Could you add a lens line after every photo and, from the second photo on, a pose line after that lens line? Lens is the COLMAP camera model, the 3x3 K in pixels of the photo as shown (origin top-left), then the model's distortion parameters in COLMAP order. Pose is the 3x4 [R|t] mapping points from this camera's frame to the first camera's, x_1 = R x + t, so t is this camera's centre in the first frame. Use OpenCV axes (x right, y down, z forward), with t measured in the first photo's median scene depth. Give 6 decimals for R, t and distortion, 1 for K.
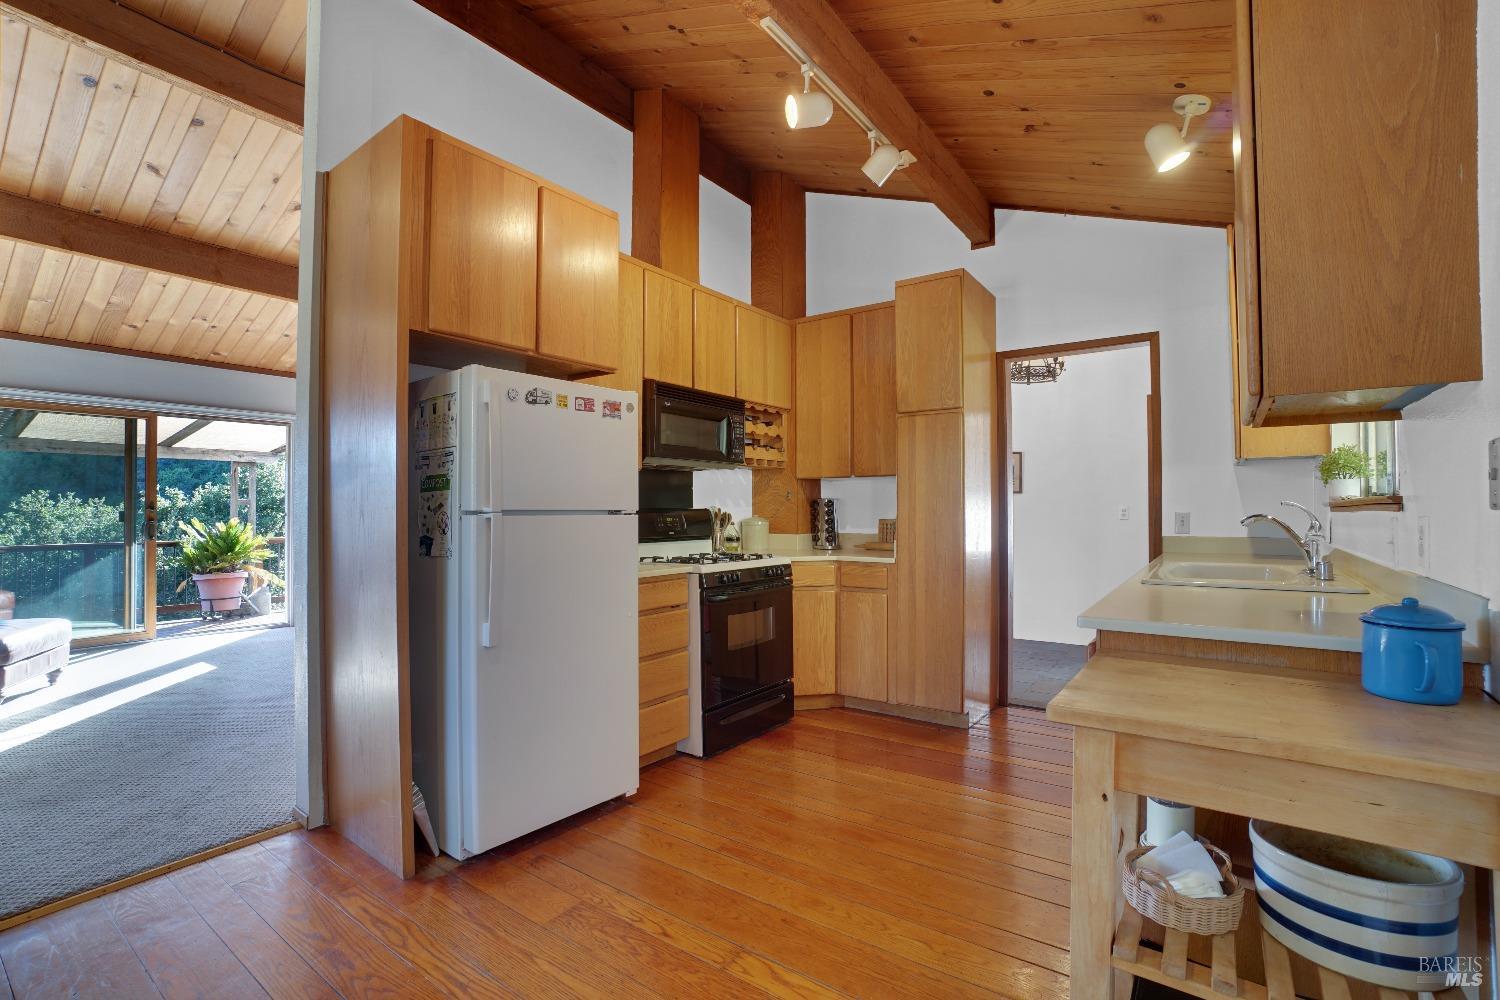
lens RADIAL K [[687.0, 0, 749.2], [0, 687.0, 489.4], [0, 0, 1]] dist [-0.053414, 0.022409]
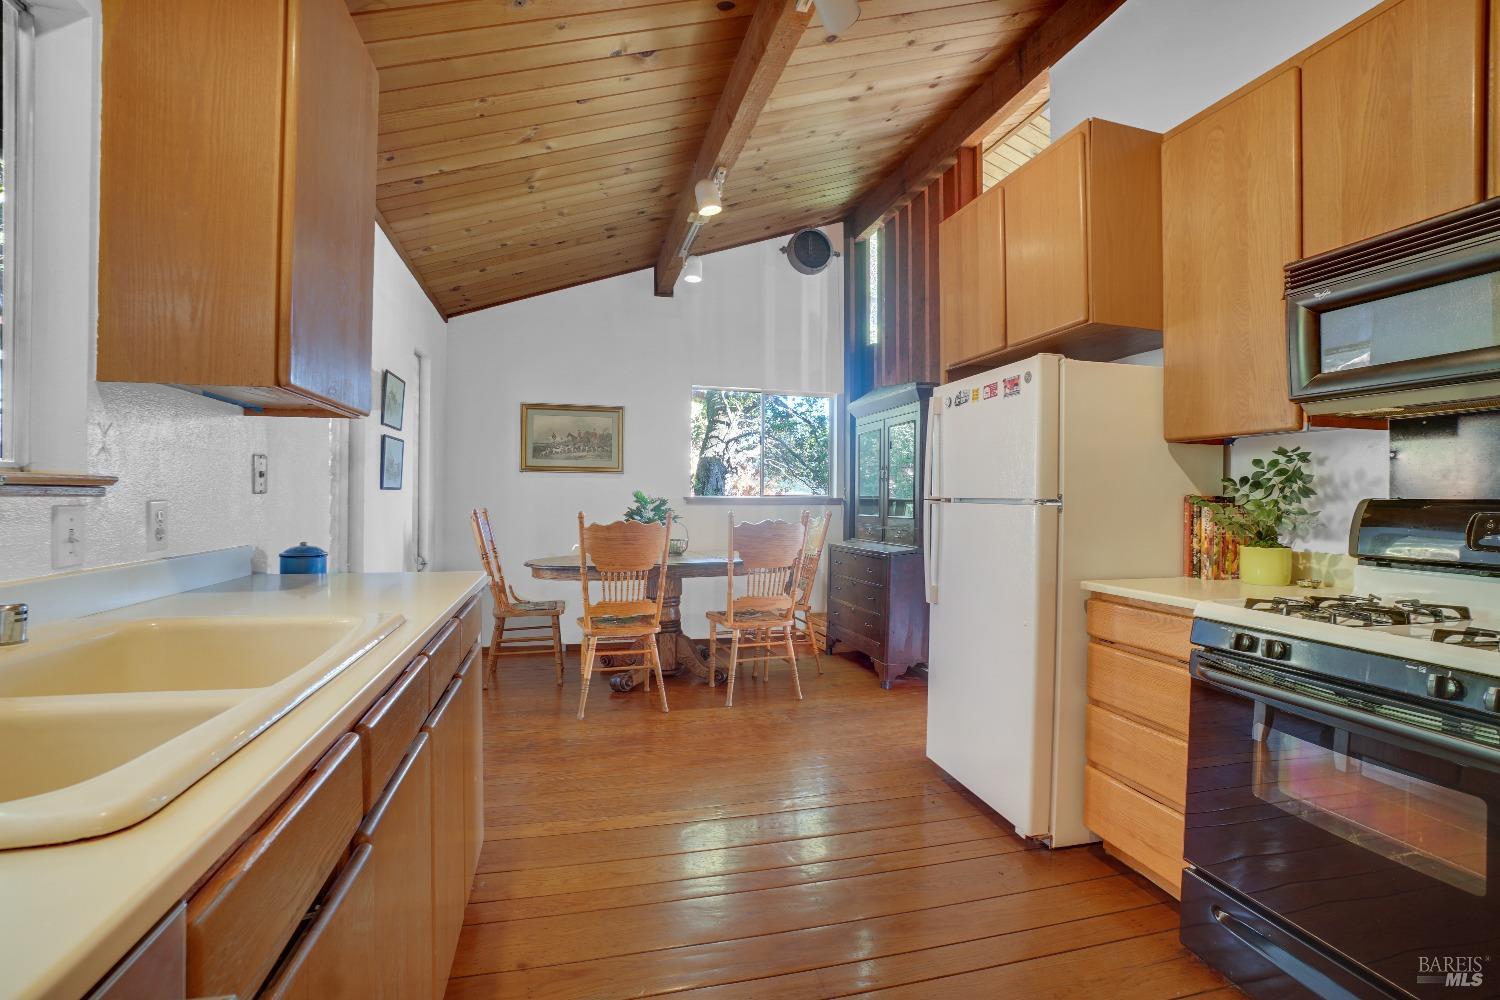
lens RADIAL K [[670.5, 0, 750.0], [0, 670.5, 500.0], [0, 0, 1]] dist [-0.053072, 0.021651]
pose [[-0.650552, 0.004854, -0.759446, 0.701904], [0.014278, 0.999881, -0.005841, 0.033291], [0.759327, -0.014643, -0.650544, 1.331697]]
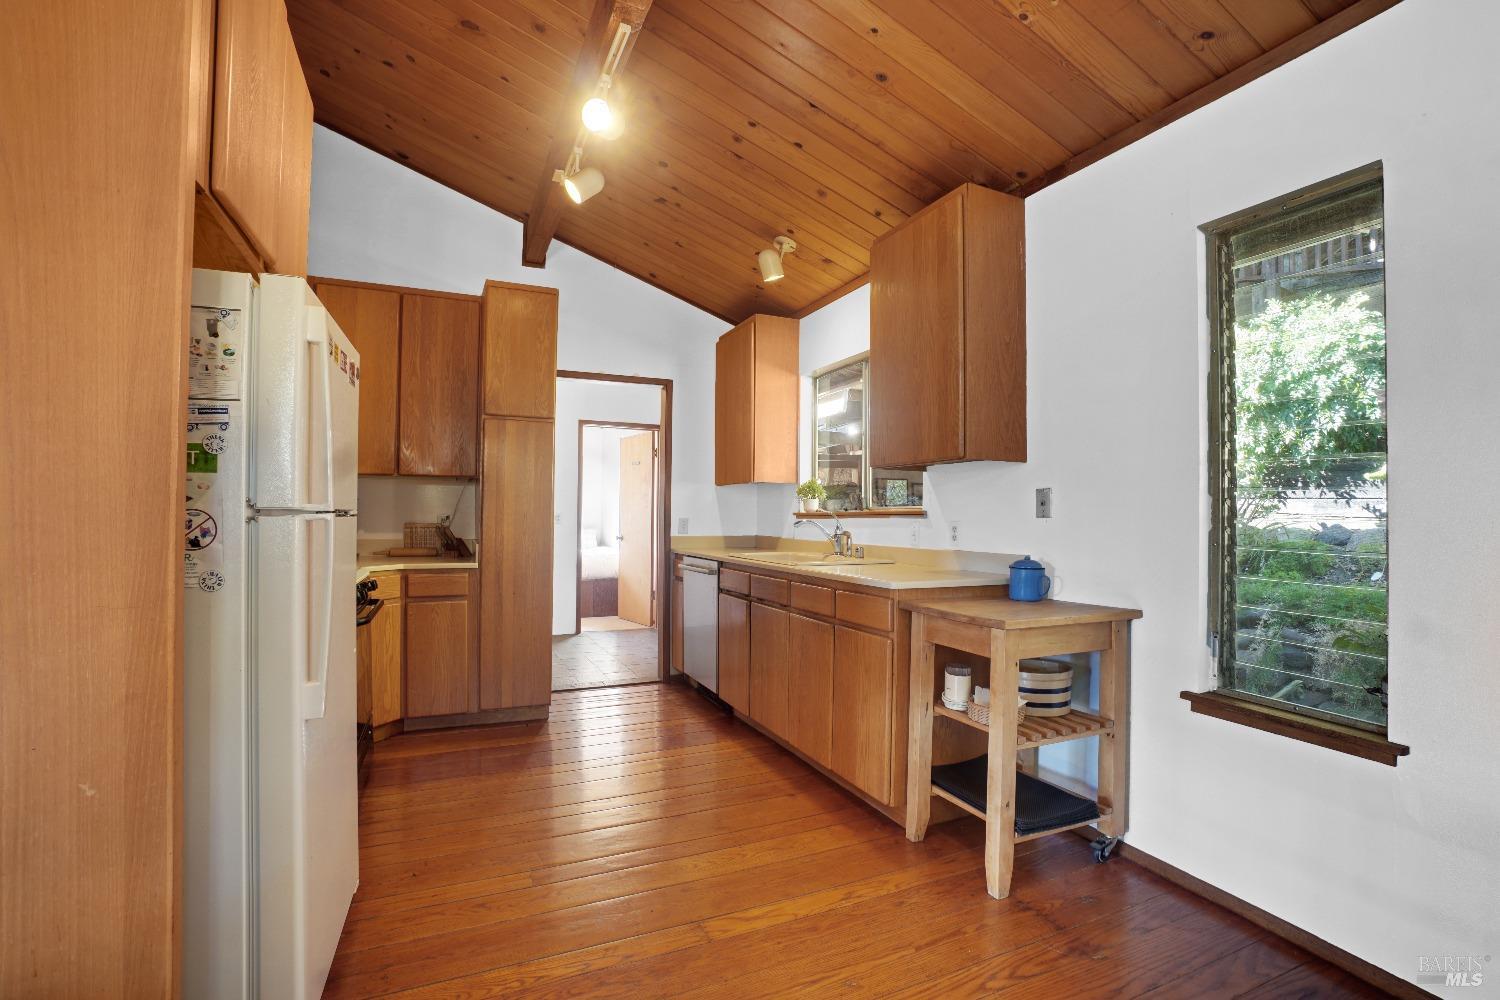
lens RADIAL K [[670.5, 0, 750.0], [0, 670.5, 500.0], [0, 0, 1]] dist [-0.053072, 0.021651]
pose [[0.509571, 0.027646, 0.859985, -0.583012], [-0.035195, 0.999317, -0.011271, 0.012312], [-0.859709, -0.024523, 0.510196, 0.268270]]
